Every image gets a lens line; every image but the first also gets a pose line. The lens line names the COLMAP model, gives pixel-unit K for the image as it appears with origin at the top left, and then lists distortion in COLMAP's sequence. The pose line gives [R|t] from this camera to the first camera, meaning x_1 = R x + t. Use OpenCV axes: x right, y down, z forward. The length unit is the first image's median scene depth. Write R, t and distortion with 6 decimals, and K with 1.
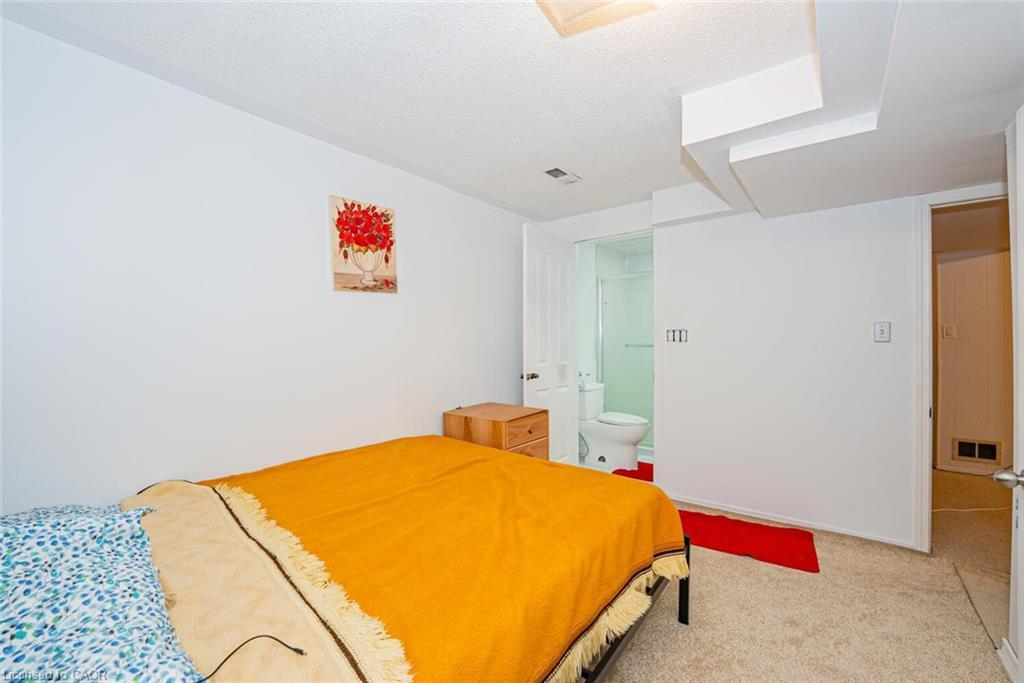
lens RADIAL K [[422.7, 0, 511.7], [0, 422.7, 339.2], [0, 0, 1]] dist [-0.012284, 0.000148]
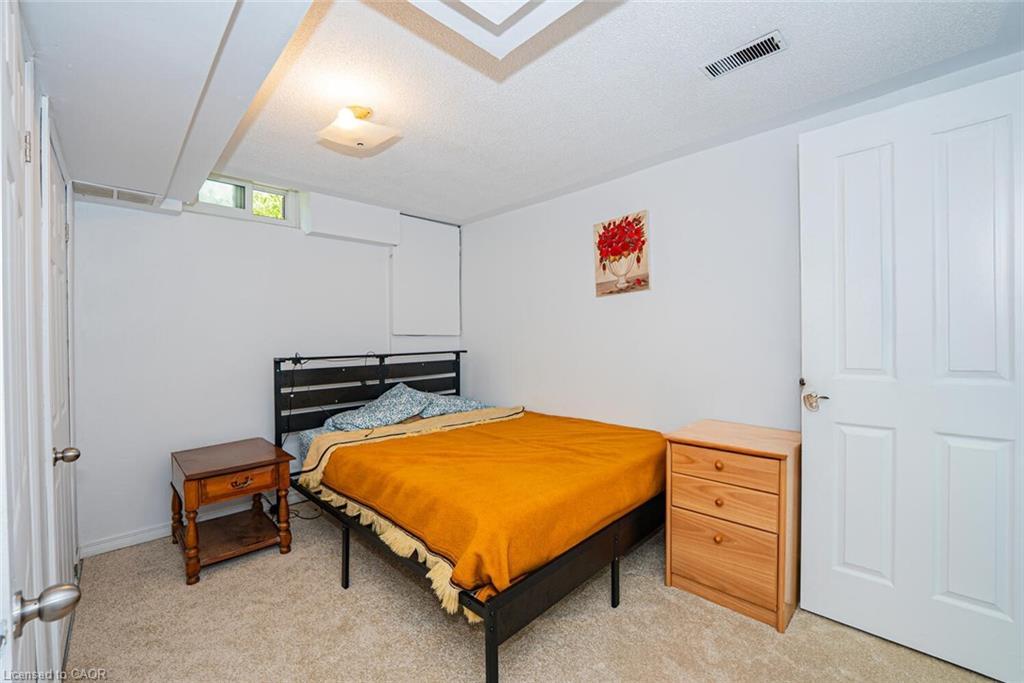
lens RADIAL K [[422.7, 0, 511.8], [0, 422.7, 342.8], [0, 0, 1]] dist [-0.012284, 0.000148]
pose [[-0.129793, 0.005887, -0.991524, 0.852741], [0.006925, 0.999963, 0.005031, 0.015688], [0.991517, -0.006213, -0.129829, 0.854502]]
